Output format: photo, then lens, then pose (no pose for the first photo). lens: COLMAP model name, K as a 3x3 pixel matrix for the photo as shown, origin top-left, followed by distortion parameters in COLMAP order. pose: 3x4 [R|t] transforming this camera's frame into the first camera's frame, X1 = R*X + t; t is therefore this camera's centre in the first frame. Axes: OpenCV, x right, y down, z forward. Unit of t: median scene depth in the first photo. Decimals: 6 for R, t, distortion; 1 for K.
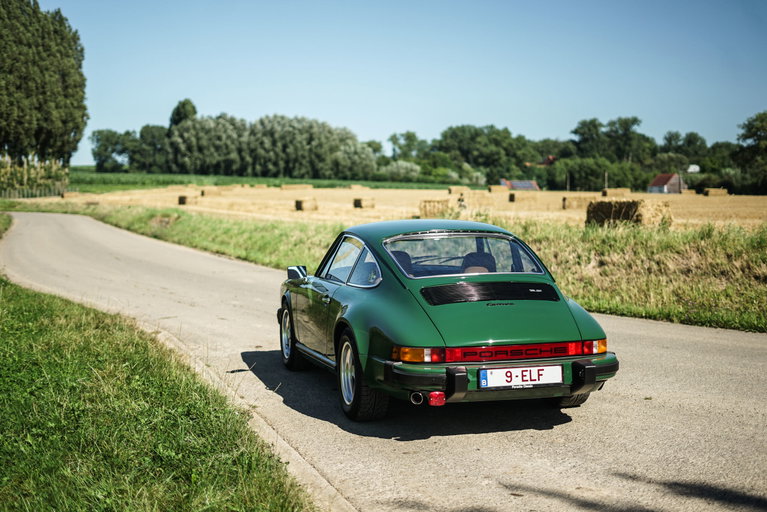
lens RADIAL K [[1154.4, 0, 385.7], [0, 1154.4, 257.5], [0, 0, 1]] dist [-0.024715, -0.102235]
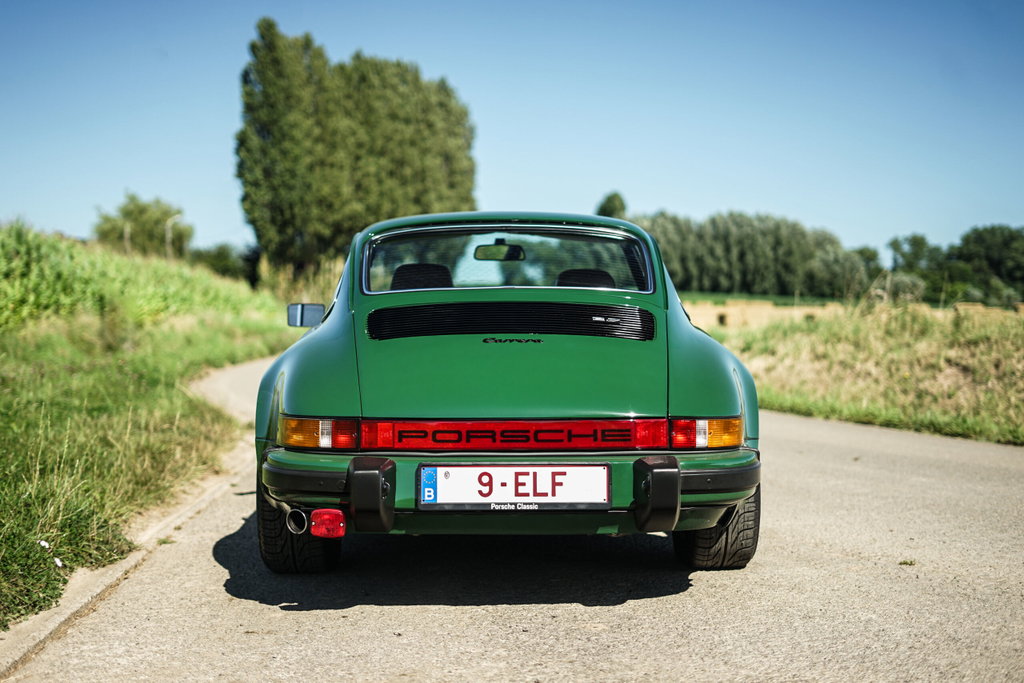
lens RADIAL K [[1518.3, 0, 512.0], [0, 1518.3, 341.5], [0, 0, 1]] dist [0.005331, -0.022284]
pose [[0.970994, 0.014283, -0.238677, 0.083858], [-0.023709, 0.999046, -0.036670, 0.021465], [0.237926, 0.041265, 0.970406, 0.126727]]
